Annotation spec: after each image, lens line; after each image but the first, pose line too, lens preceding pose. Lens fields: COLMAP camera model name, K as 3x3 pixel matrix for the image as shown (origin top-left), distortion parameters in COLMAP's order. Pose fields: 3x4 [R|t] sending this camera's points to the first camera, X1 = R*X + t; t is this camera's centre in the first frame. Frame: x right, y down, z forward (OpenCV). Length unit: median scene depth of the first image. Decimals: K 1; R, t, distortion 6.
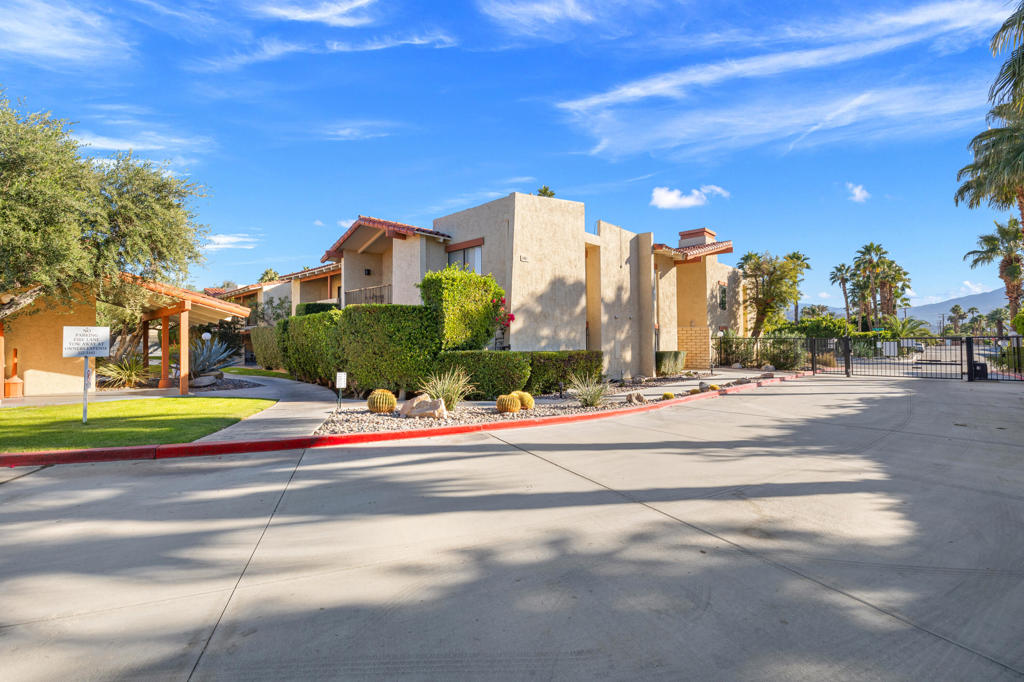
lens RADIAL K [[430.6, 0, 510.9], [0, 430.6, 336.7], [0, 0, 1]] dist [0.000304, 0.000376]
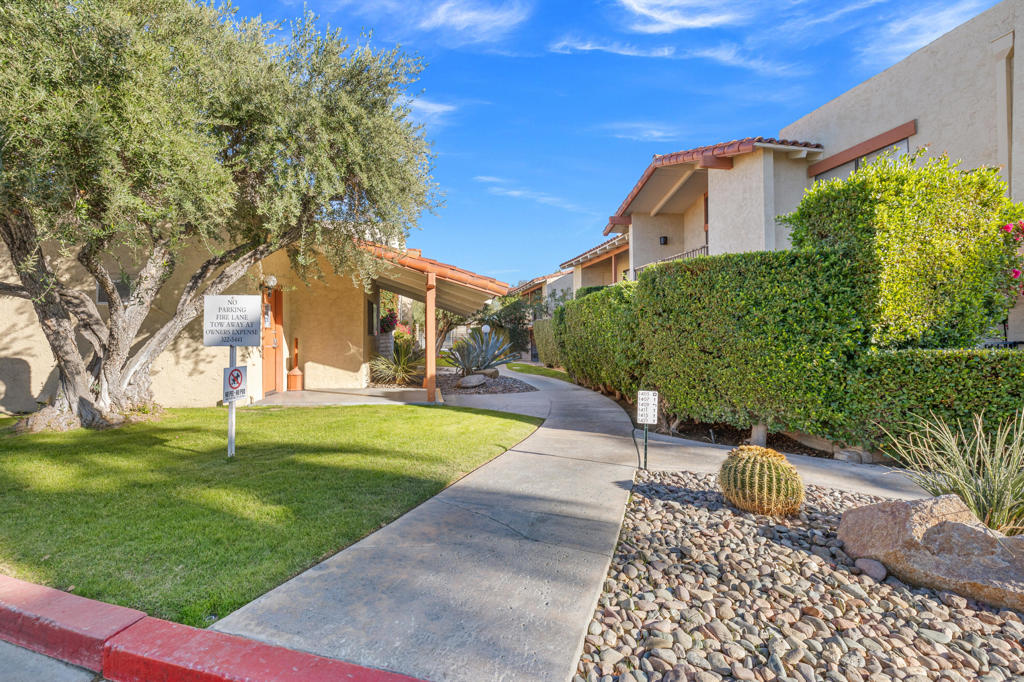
lens RADIAL K [[430.6, 0, 510.9], [0, 430.6, 336.7], [0, 0, 1]] dist [0.000304, 0.000376]
pose [[0.809628, -0.000805, -0.586943, -0.138343], [0.003252, 0.999990, 0.003114, 0.013060], [0.586935, -0.004430, 0.809622, 0.309891]]
